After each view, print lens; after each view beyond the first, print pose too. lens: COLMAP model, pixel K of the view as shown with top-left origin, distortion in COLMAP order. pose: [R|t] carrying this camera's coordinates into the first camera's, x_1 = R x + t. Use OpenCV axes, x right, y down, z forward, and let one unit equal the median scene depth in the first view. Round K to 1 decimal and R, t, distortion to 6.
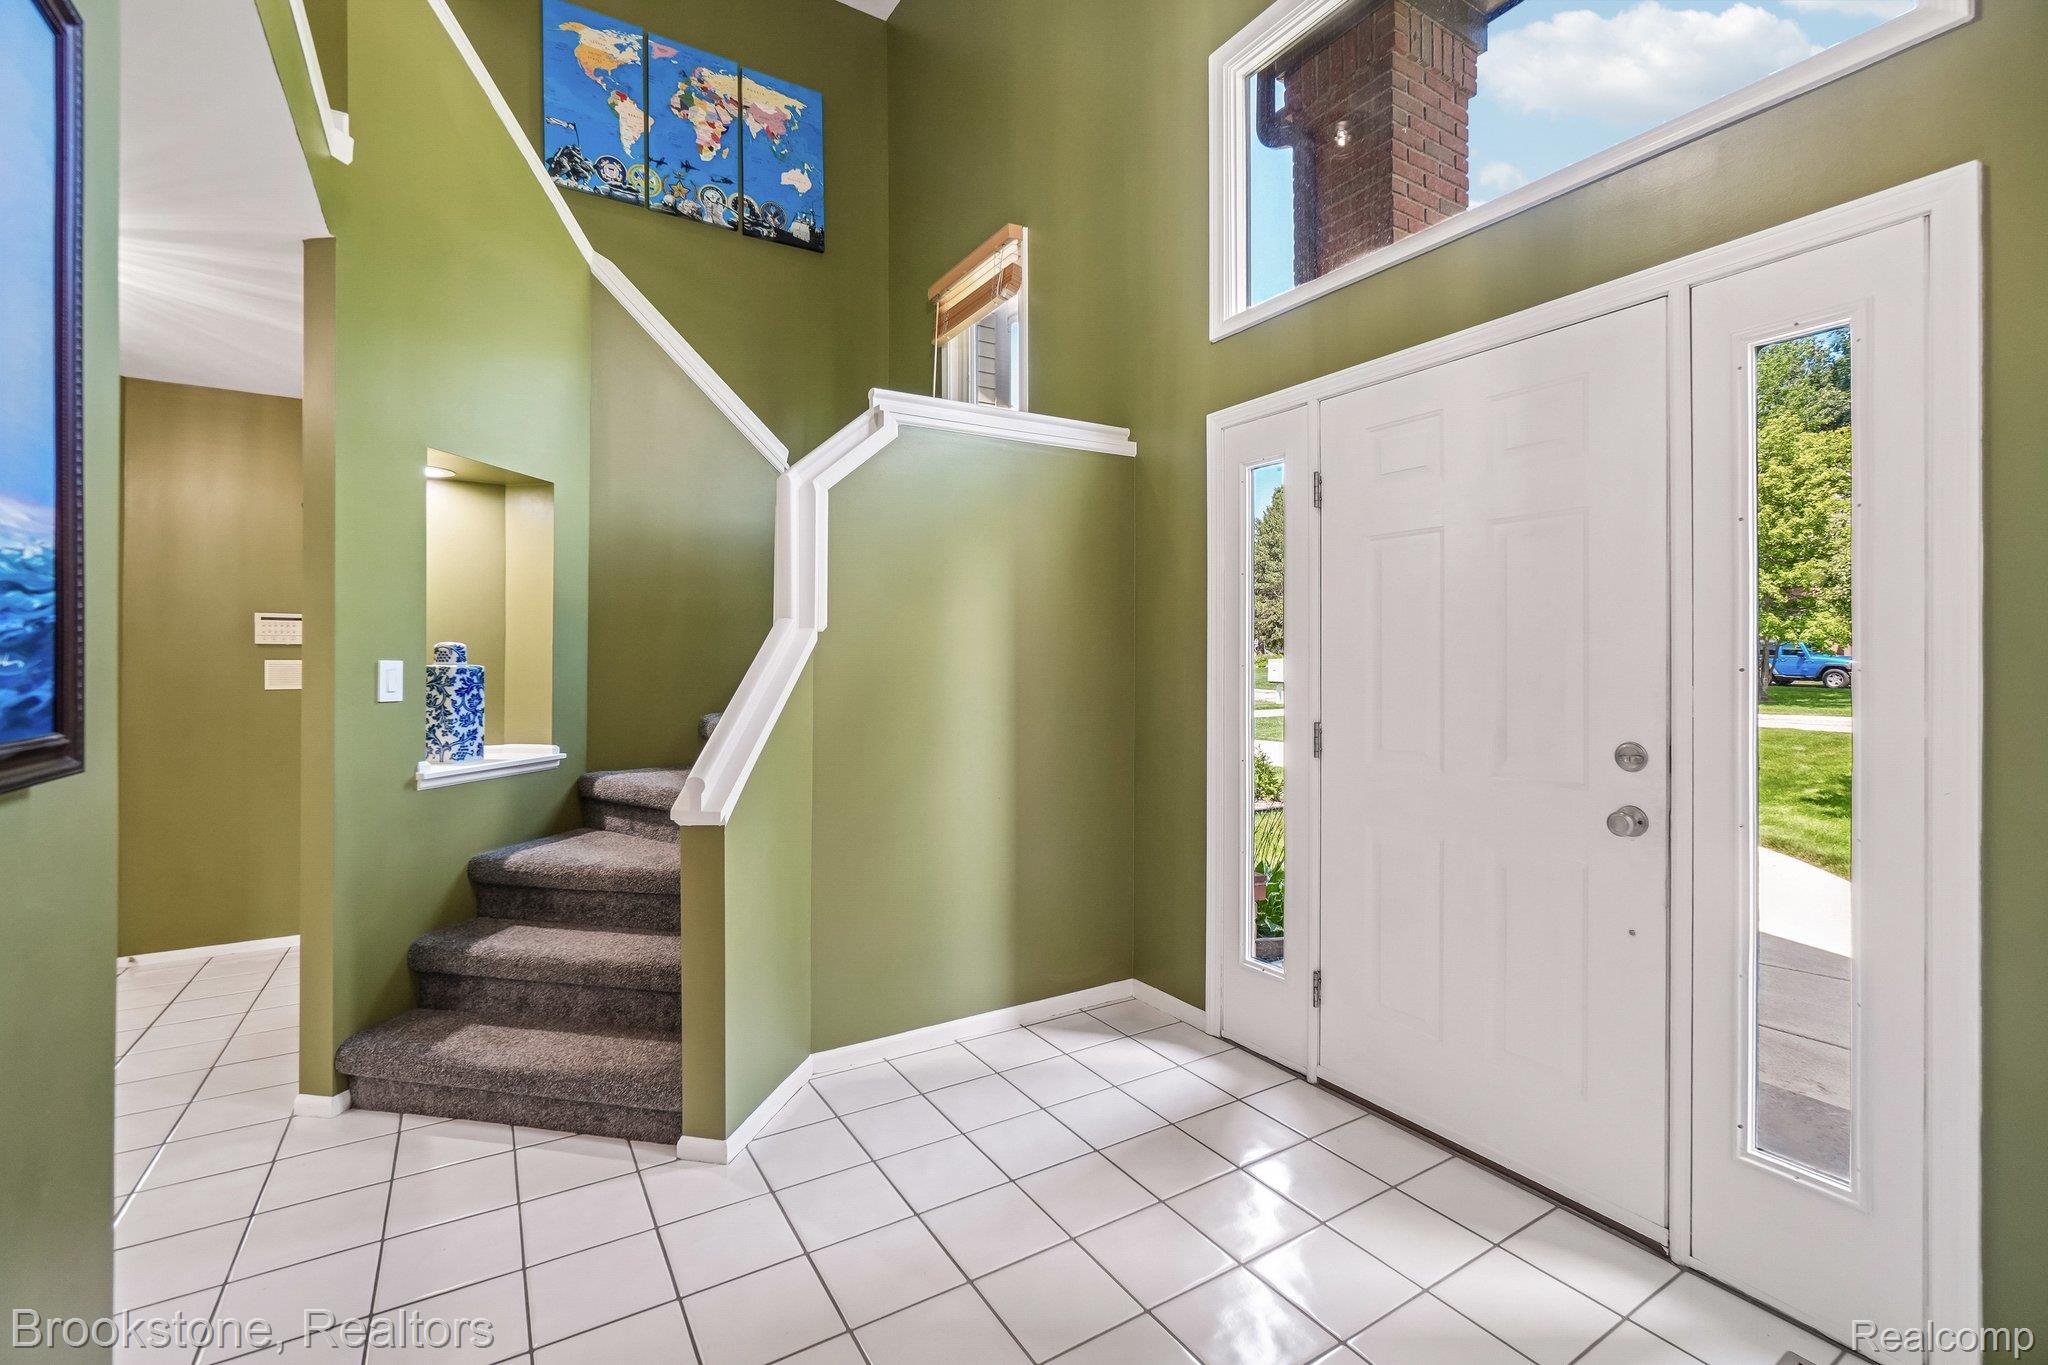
lens RADIAL K [[897.4, 0, 1019.1], [0, 897.4, 664.9], [0, 0, 1]] dist [-0.003984, 0.000314]
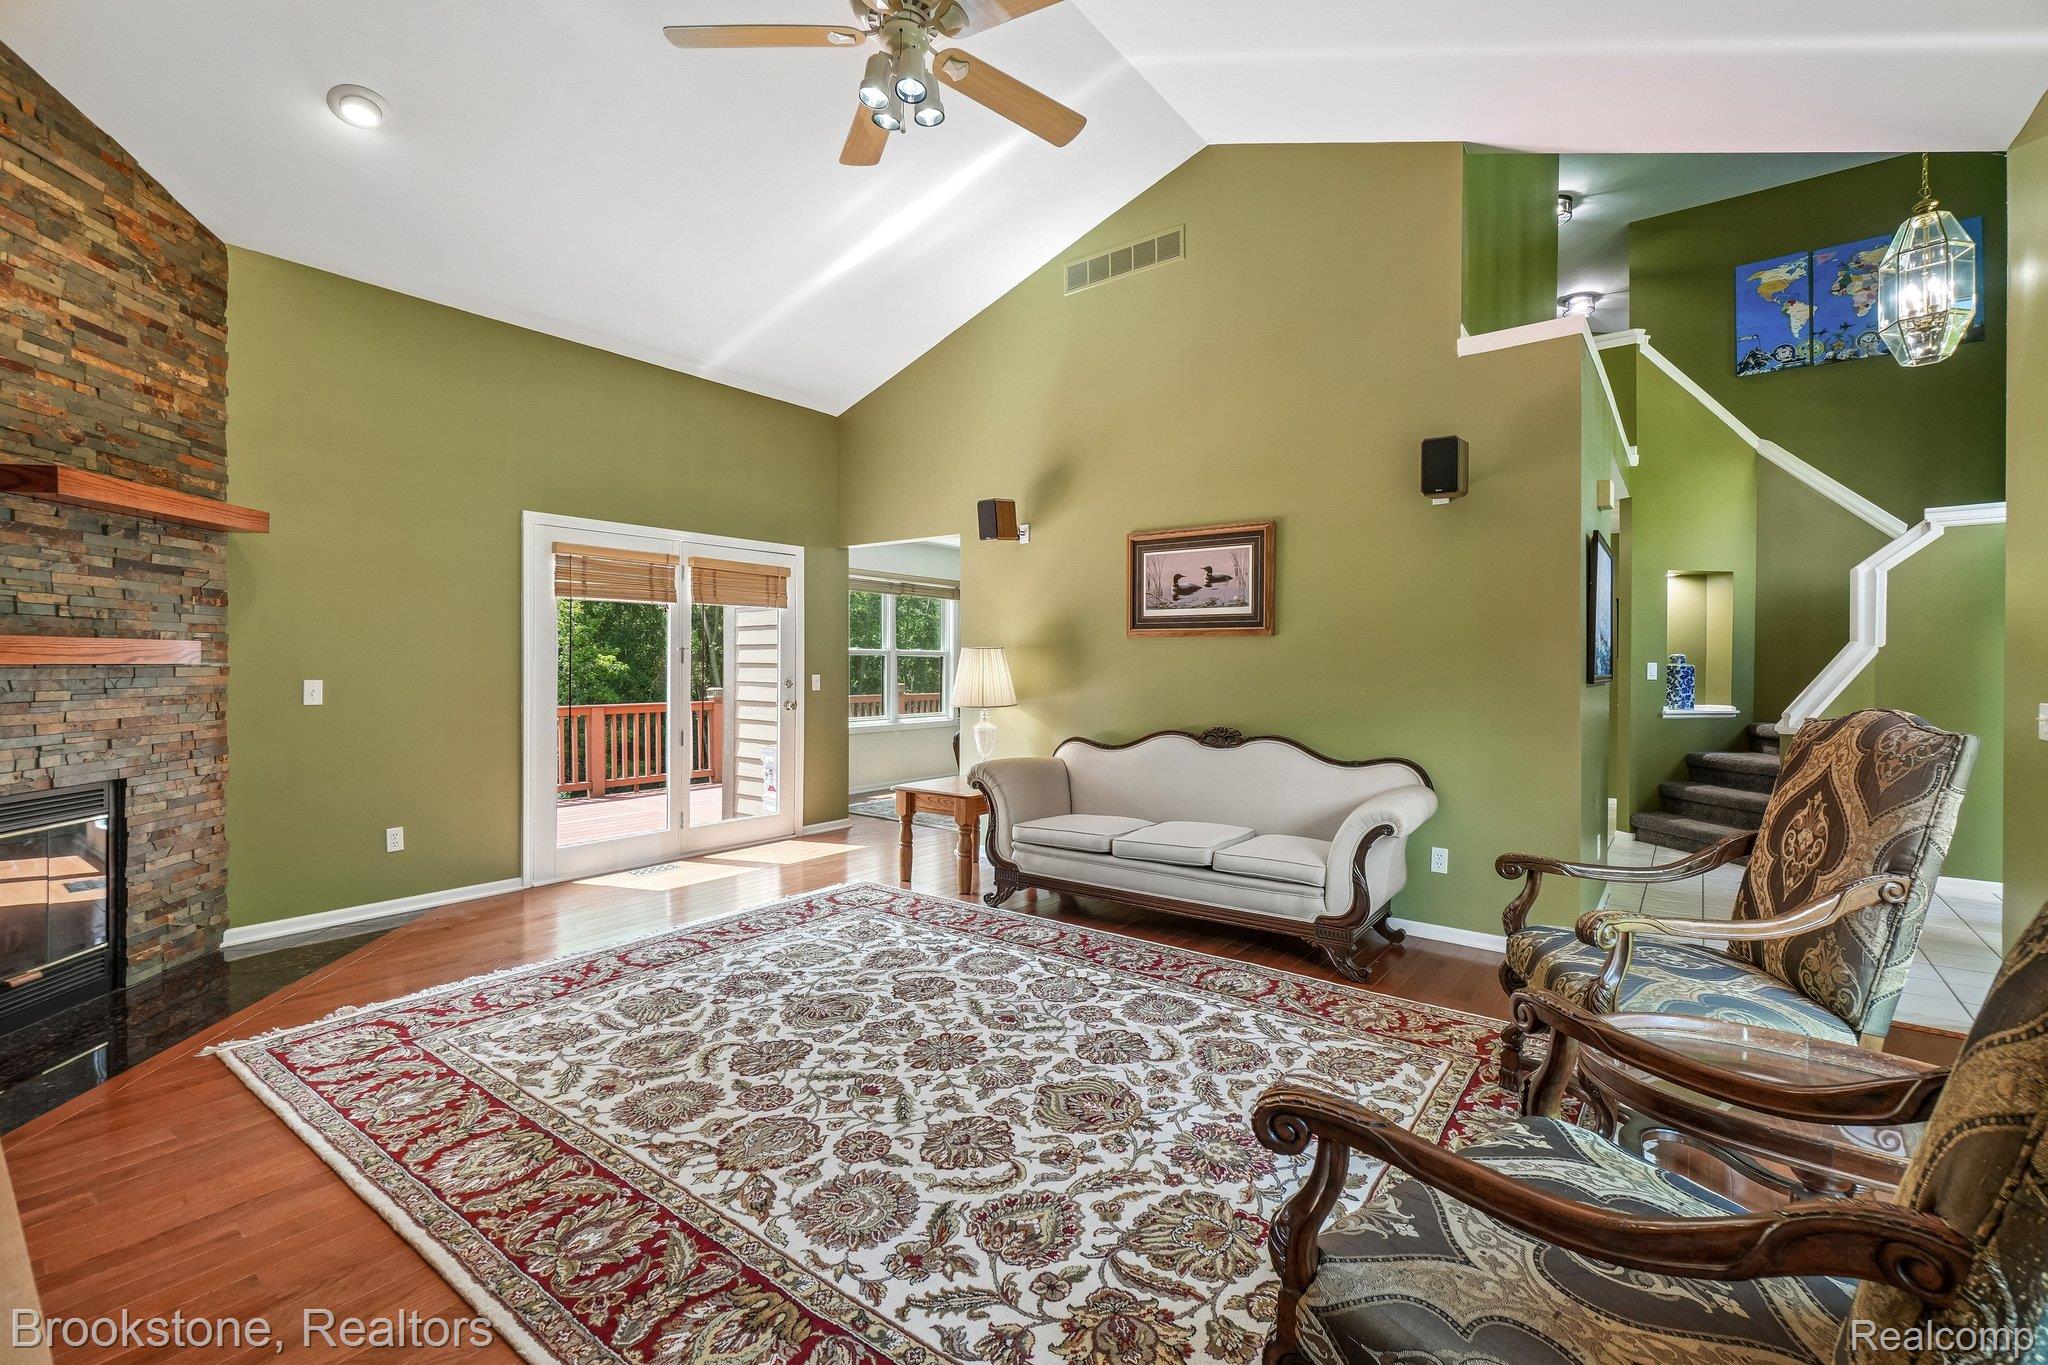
lens RADIAL K [[885.2, 0, 1044.0], [0, 885.2, 672.5], [0, 0, 1]] dist [-0.003901, 0.000196]
pose [[0.374859, 0.007324, -0.927053, 0.704705], [-0.000324, 0.999970, 0.007769, 0.002250], [0.927082, -0.002612, 0.374850, -1.115903]]
